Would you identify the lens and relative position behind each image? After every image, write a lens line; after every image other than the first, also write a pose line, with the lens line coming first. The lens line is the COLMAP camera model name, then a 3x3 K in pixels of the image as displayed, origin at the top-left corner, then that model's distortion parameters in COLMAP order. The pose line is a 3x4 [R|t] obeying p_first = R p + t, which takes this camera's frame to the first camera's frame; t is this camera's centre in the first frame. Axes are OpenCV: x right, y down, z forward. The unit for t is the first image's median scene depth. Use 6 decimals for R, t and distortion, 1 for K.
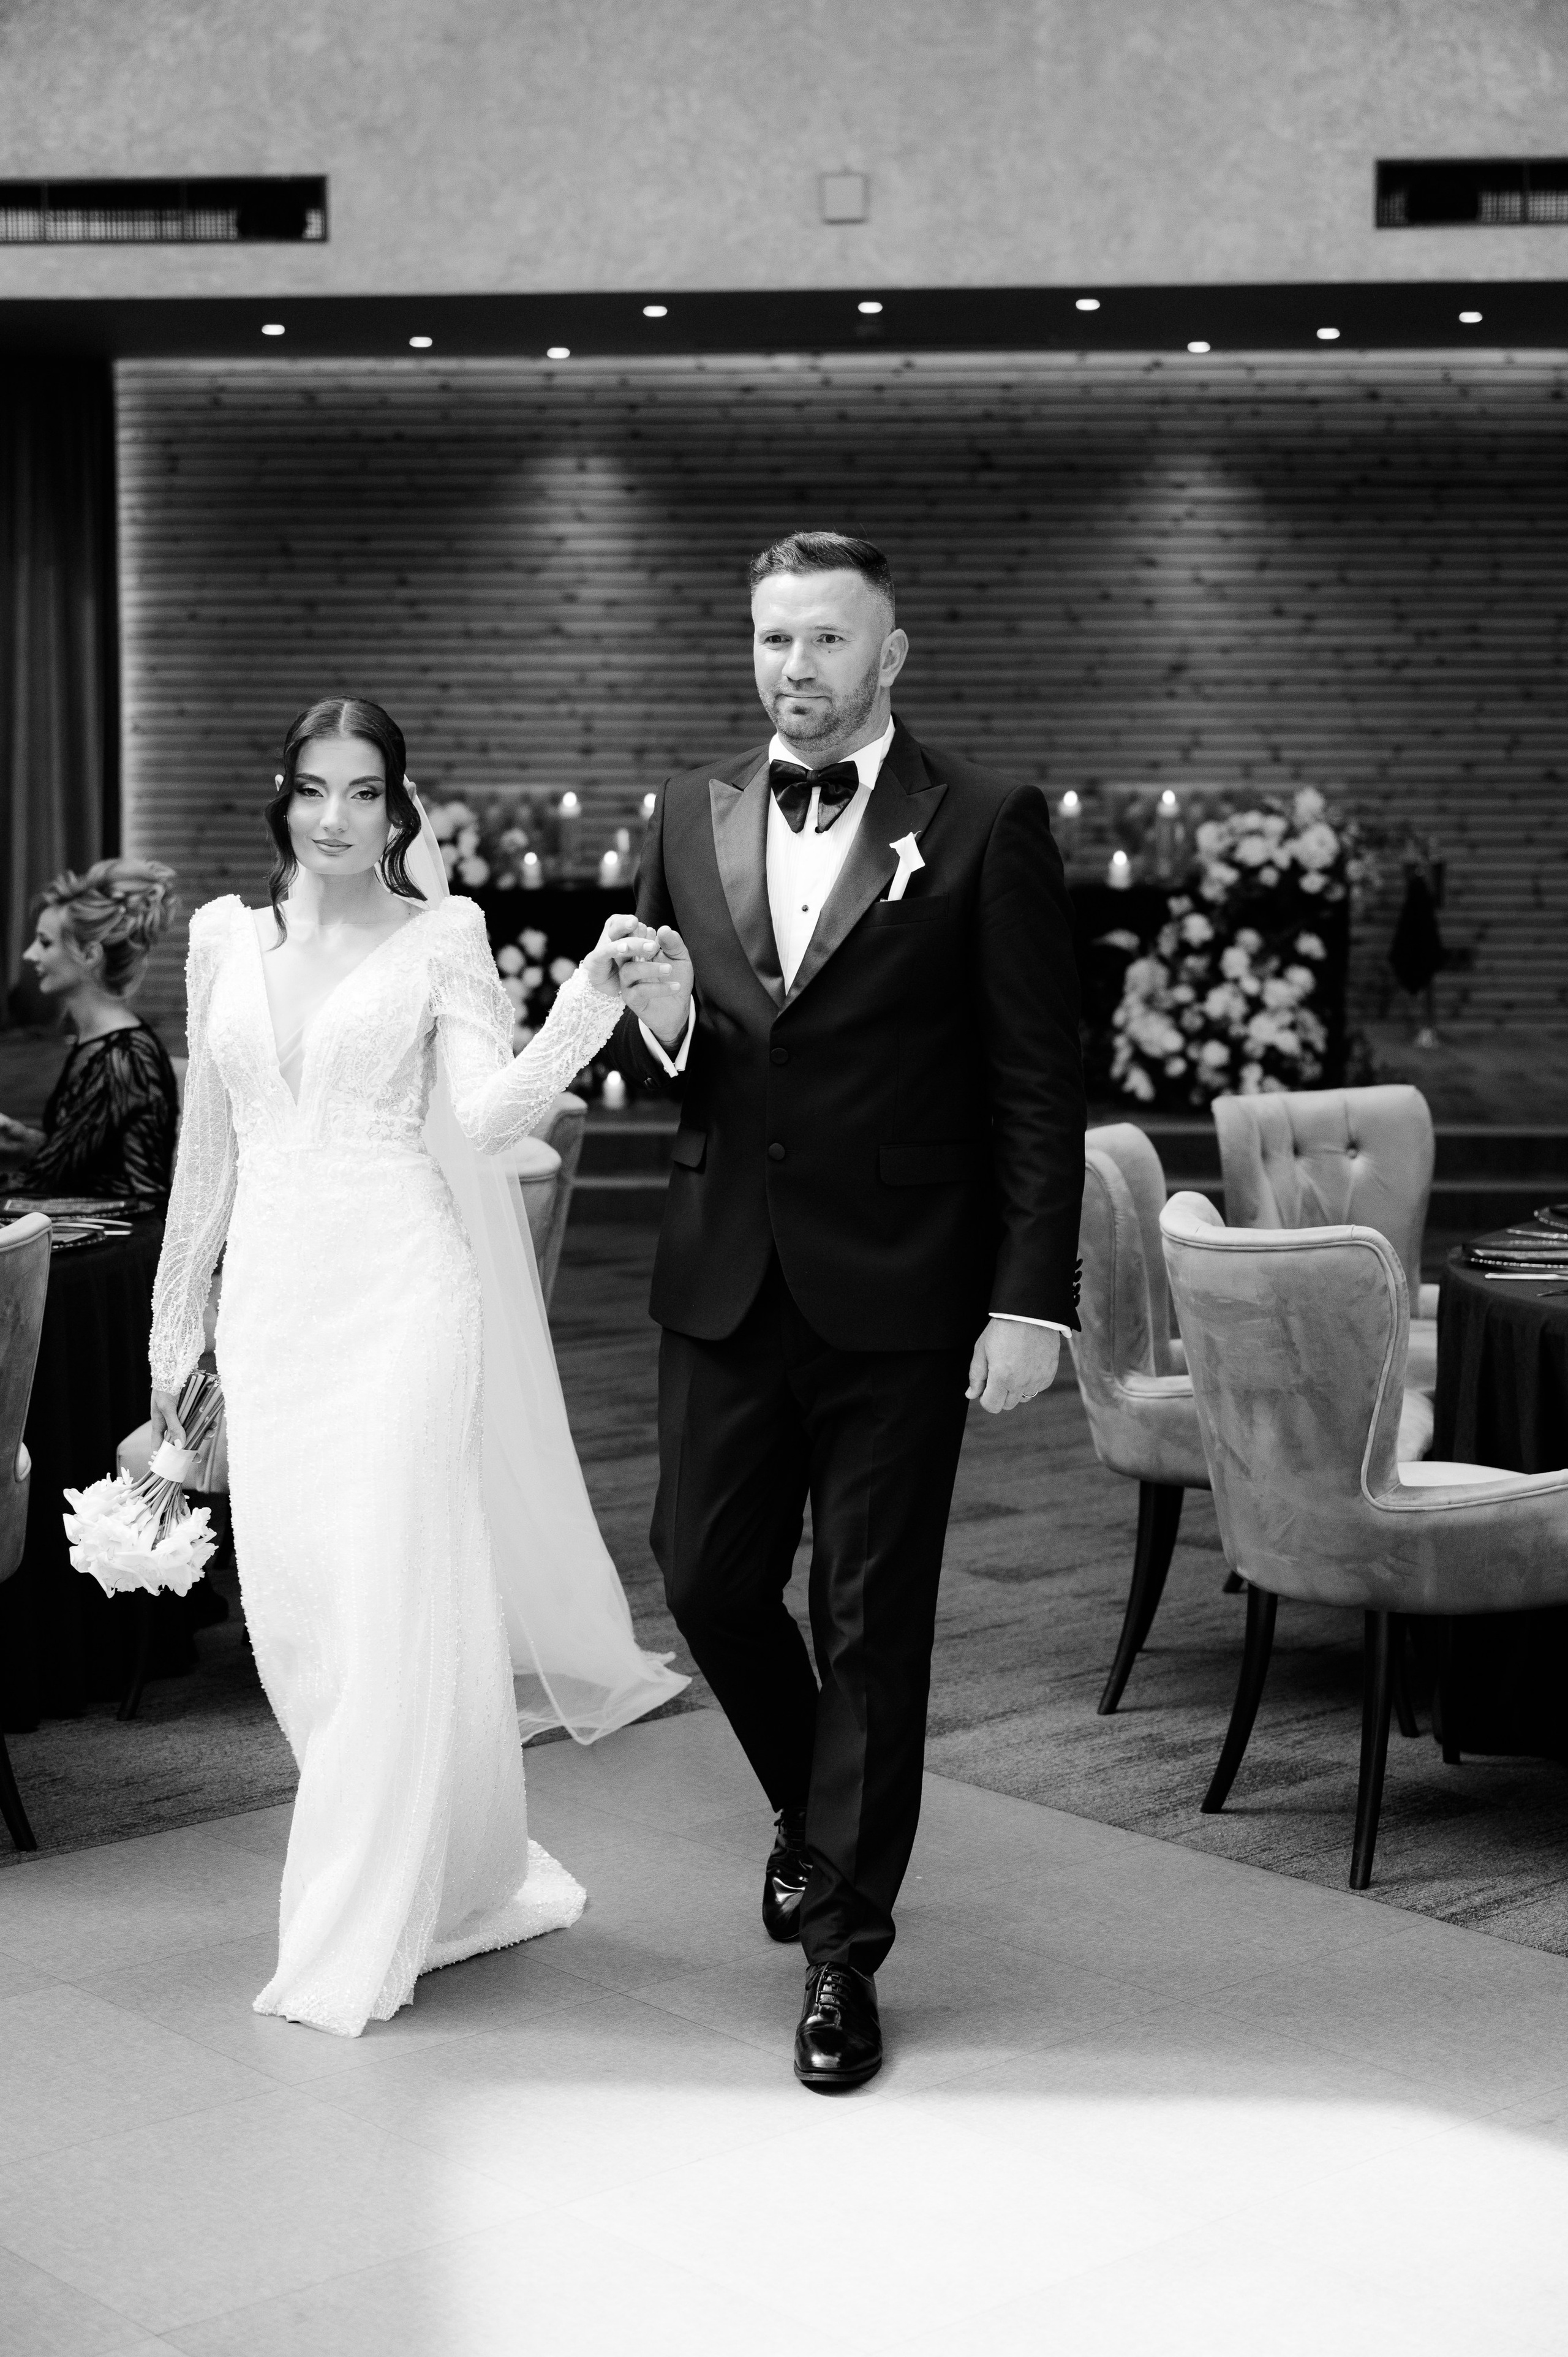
lens RADIAL K [[4267.8, 0, 798.4], [0, 4267.8, 1179.4], [0, 0, 1]] dist [0.011812, 0.000000]
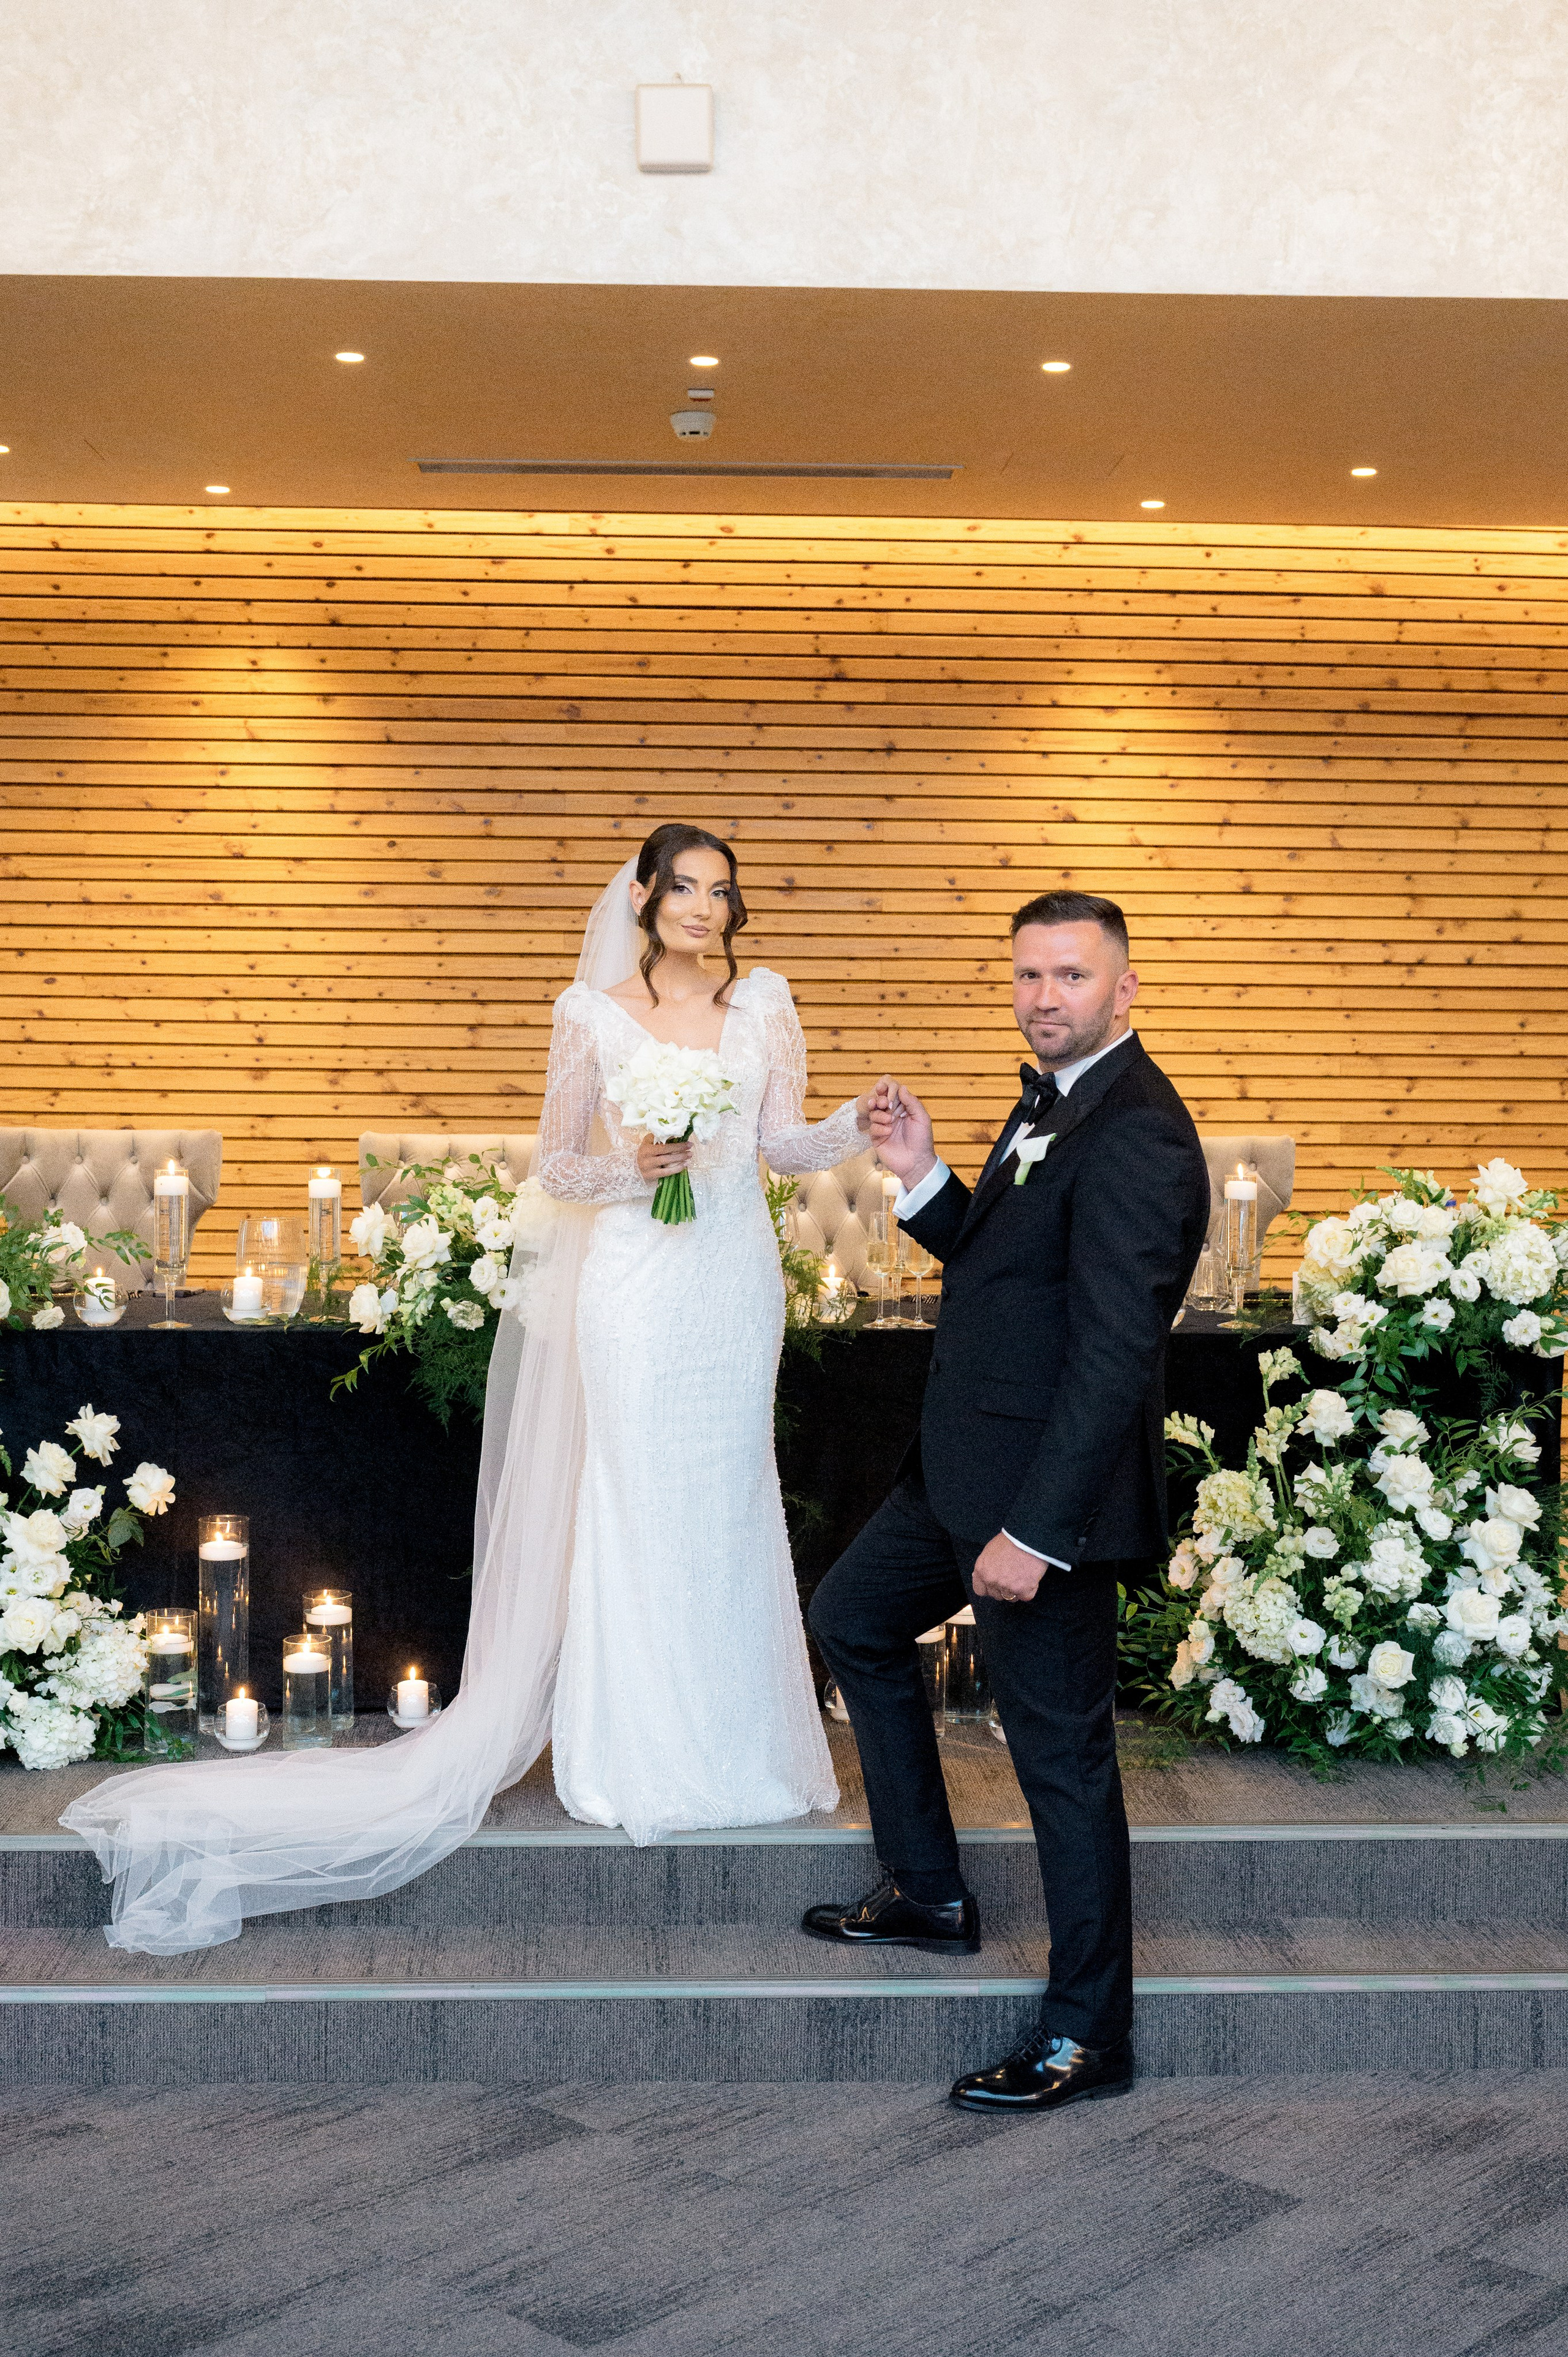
lens RADIAL K [[2820.0, 0, 832.2], [0, 2820.0, 1164.1], [0, 0, 1]] dist [0.003015, 0.000000]
pose [[0.993589, 0.007013, 0.112835, -0.008831], [0.000359, 0.997873, -0.065180, -0.056680], [-0.113052, 0.064803, 0.991474, 0.546380]]
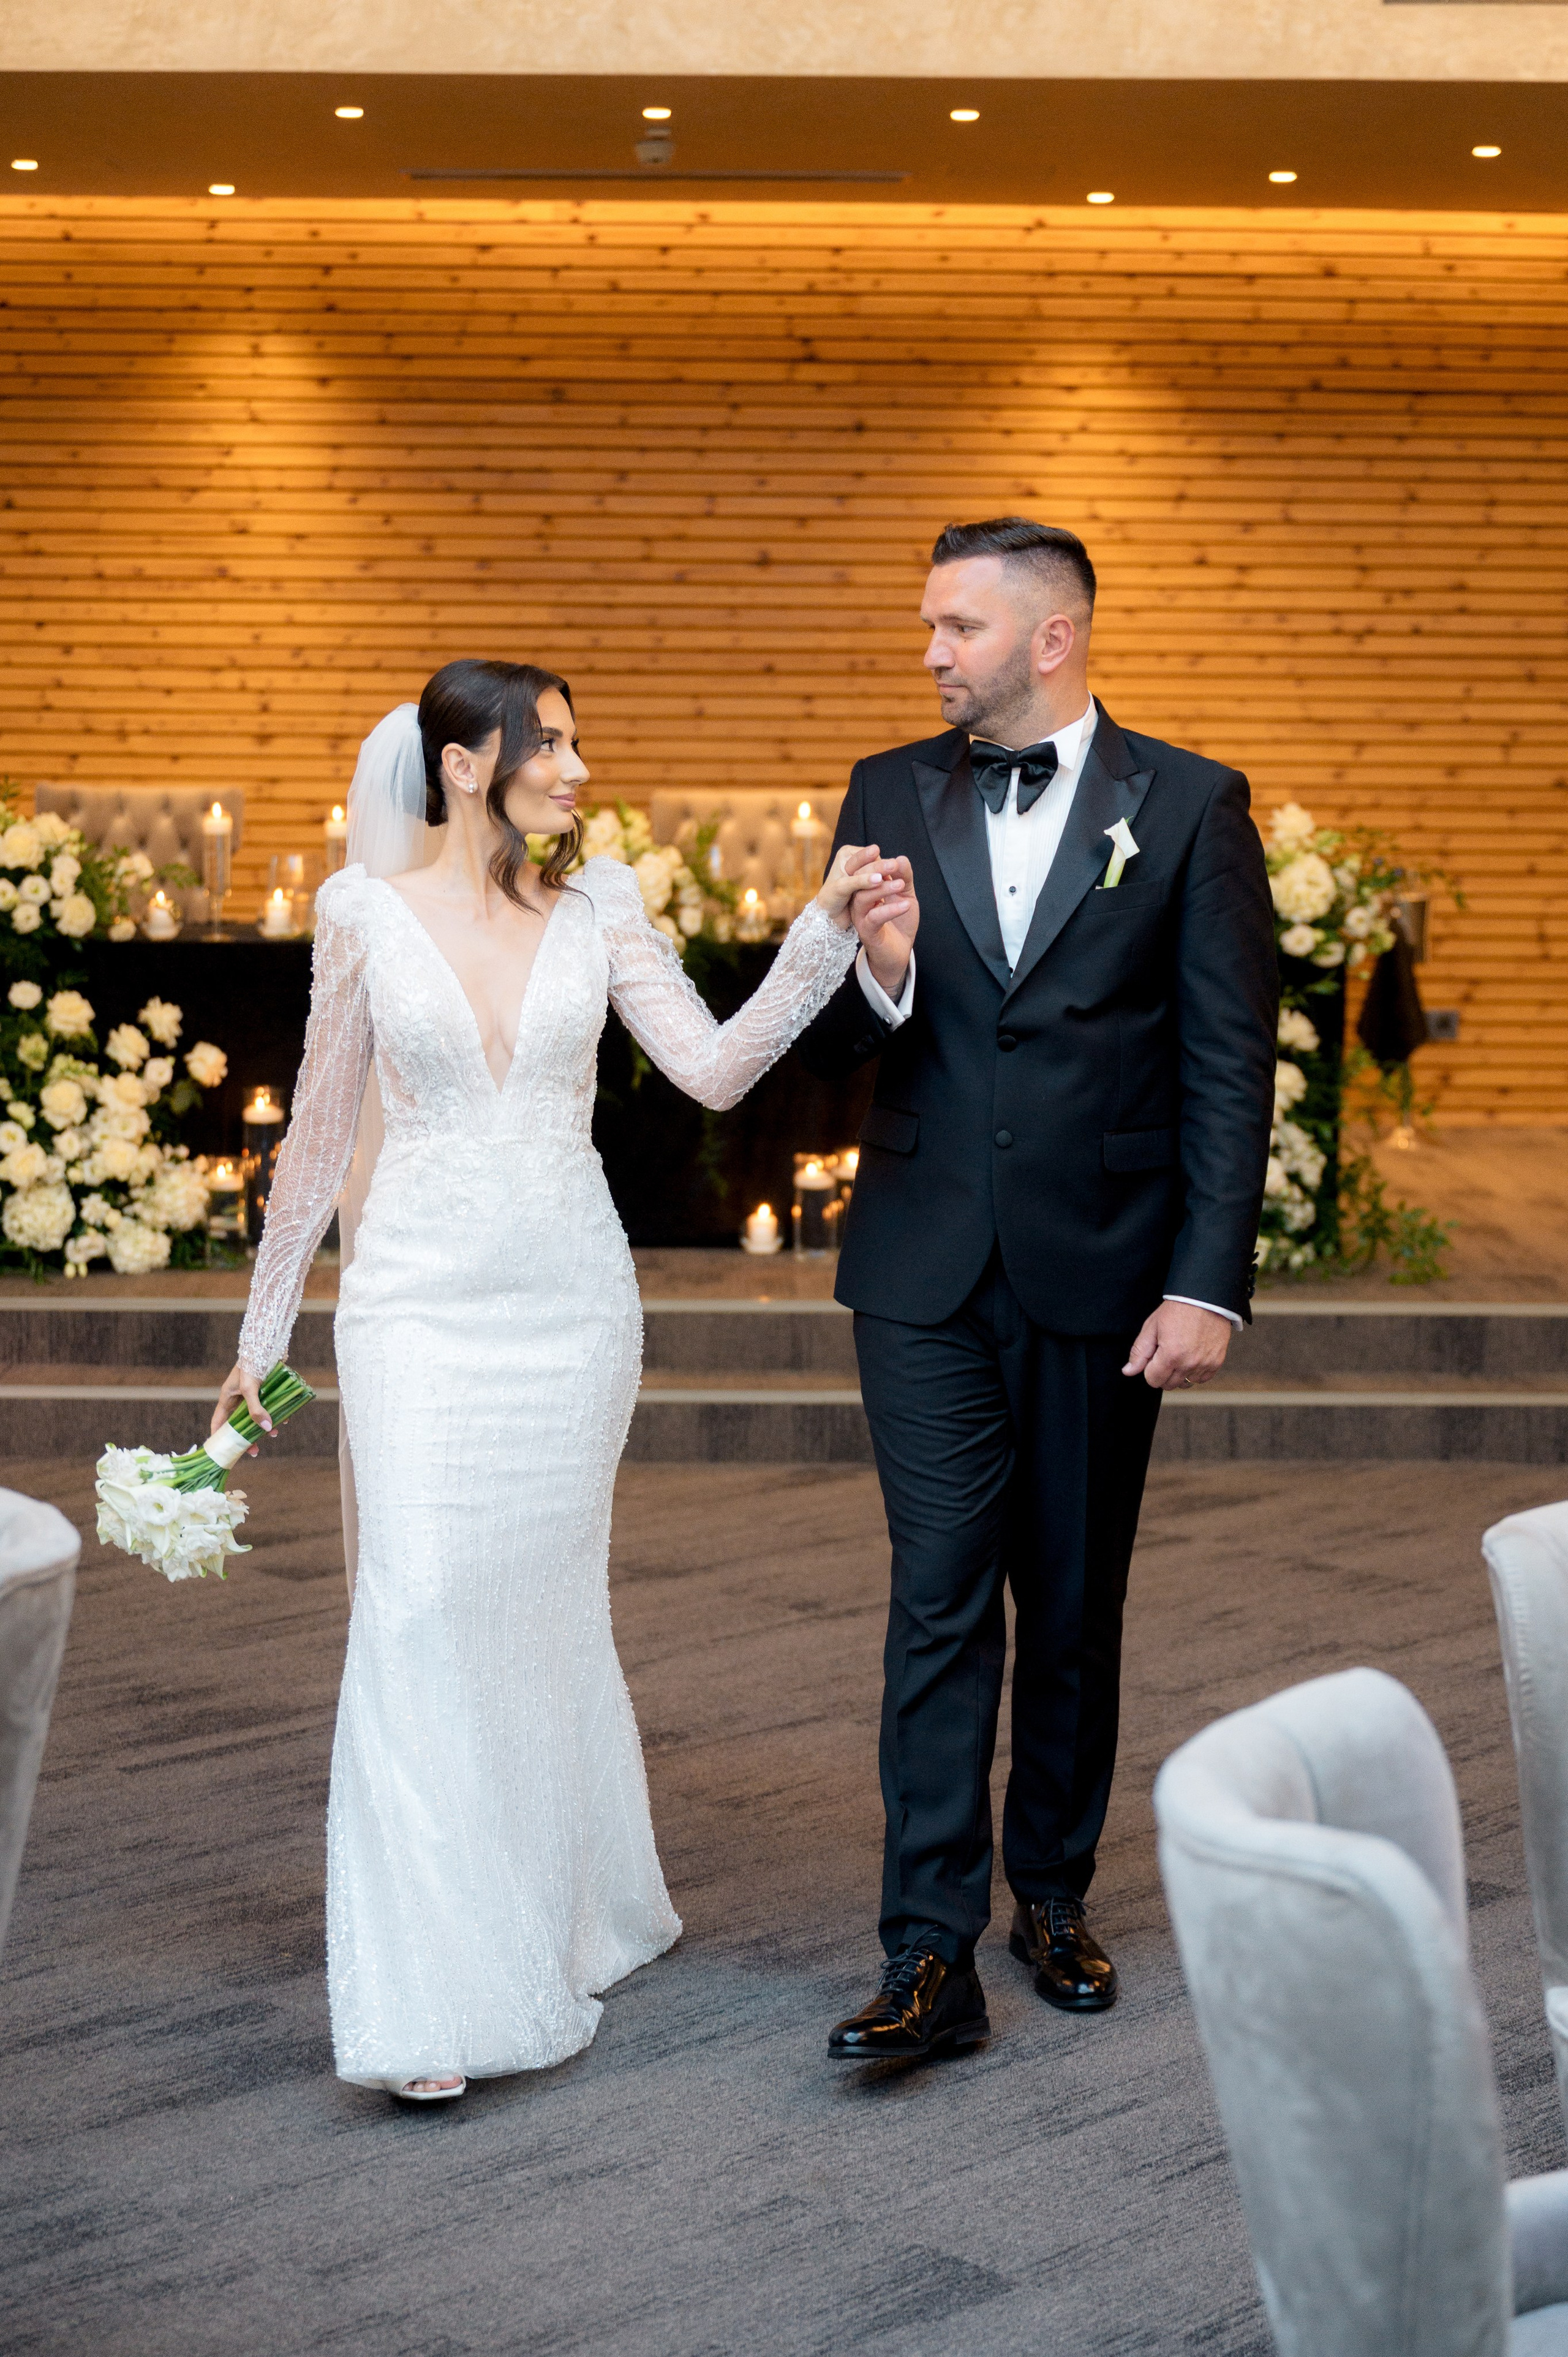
lens RADIAL K [[4035.2, 0, 889.9], [0, 4035.2, 1147.5], [0, 0, 1]] dist [0.006585, 0.000000]
pose [[0.996426, 0.001611, 0.084455, -0.000788], [-0.001587, 0.999999, -0.000345, -0.030508], [-0.084455, 0.000209, 0.996427, 0.304968]]
